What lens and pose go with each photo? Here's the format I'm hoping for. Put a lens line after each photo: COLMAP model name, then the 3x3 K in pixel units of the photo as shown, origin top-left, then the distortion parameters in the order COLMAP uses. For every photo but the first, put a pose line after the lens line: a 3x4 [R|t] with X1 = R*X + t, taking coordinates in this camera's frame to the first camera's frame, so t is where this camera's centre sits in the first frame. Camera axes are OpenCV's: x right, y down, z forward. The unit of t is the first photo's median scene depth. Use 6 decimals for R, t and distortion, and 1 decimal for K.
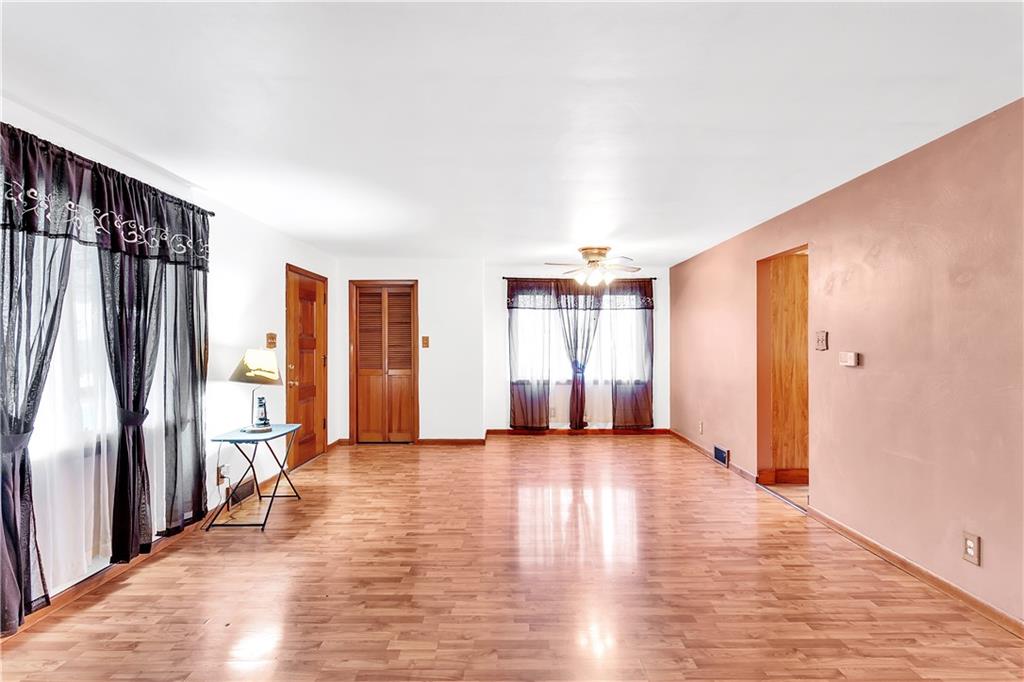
lens RADIAL K [[486.5, 0, 512.0], [0, 486.5, 341.0], [0, 0, 1]] dist [0.001485, 0.000523]
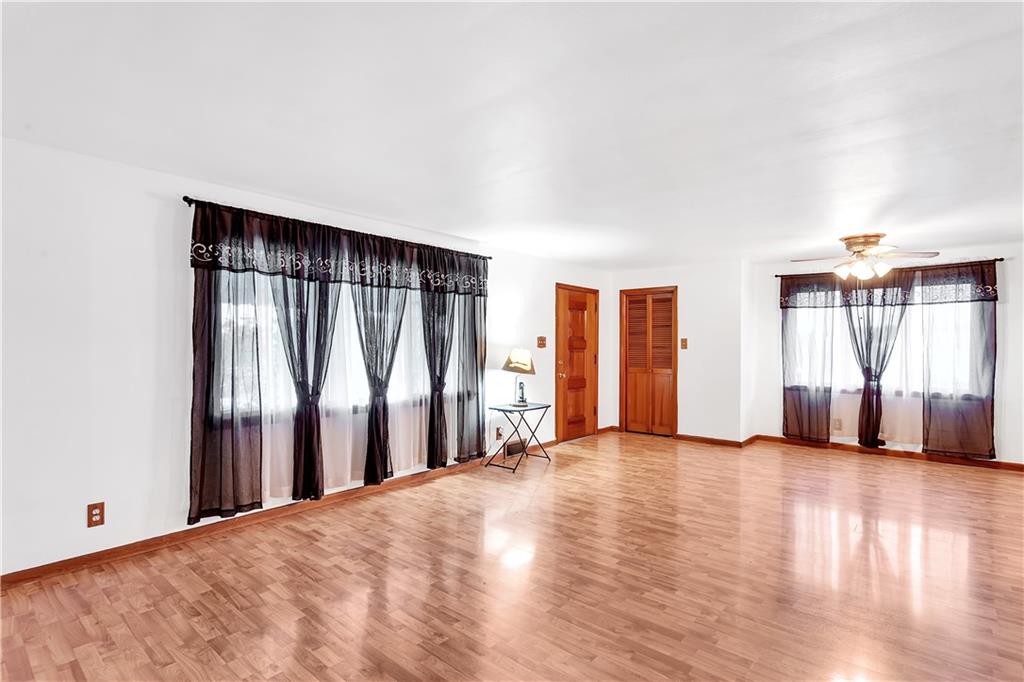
lens RADIAL K [[501.6, 0, 512.0], [0, 501.6, 341.0], [0, 0, 1]] dist [-0.002478, 0.000251]
pose [[0.757073, 0.000463, -0.653330, 0.298573], [-0.002342, 0.999995, -0.002005, -0.000846], [0.653326, 0.003048, 0.757071, -0.088720]]
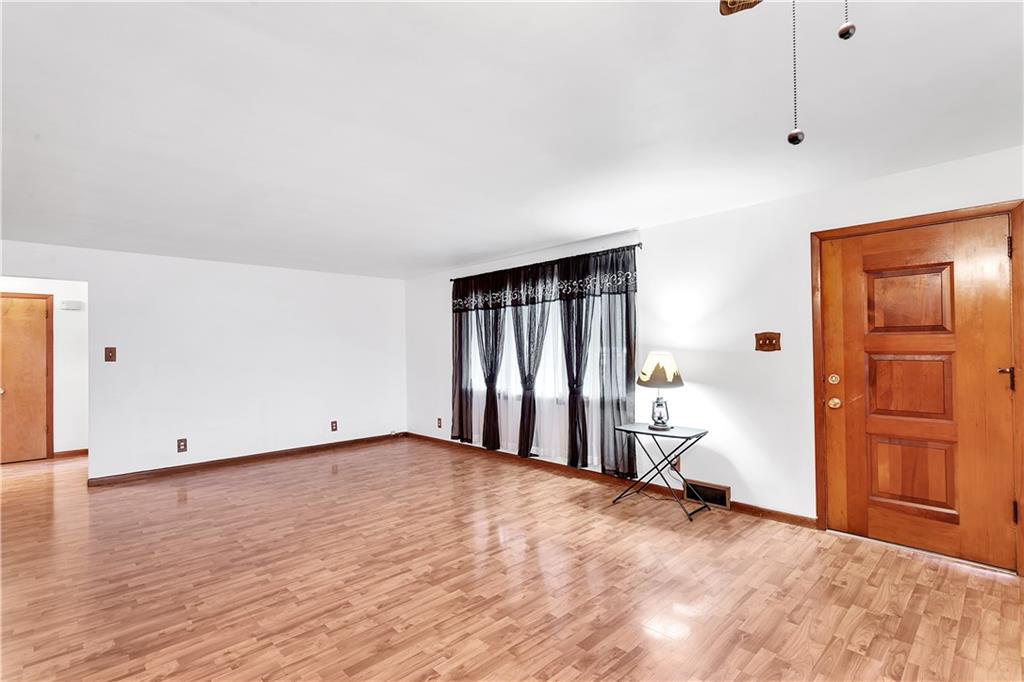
lens RADIAL K [[486.5, 0, 512.0], [0, 486.5, 341.0], [0, 0, 1]] dist [0.001485, 0.000523]
pose [[-0.727765, 0.002693, -0.685822, 0.319841], [0.020097, 0.999647, -0.017401, 0.002691], [0.685533, -0.026447, -0.727561, 1.106031]]
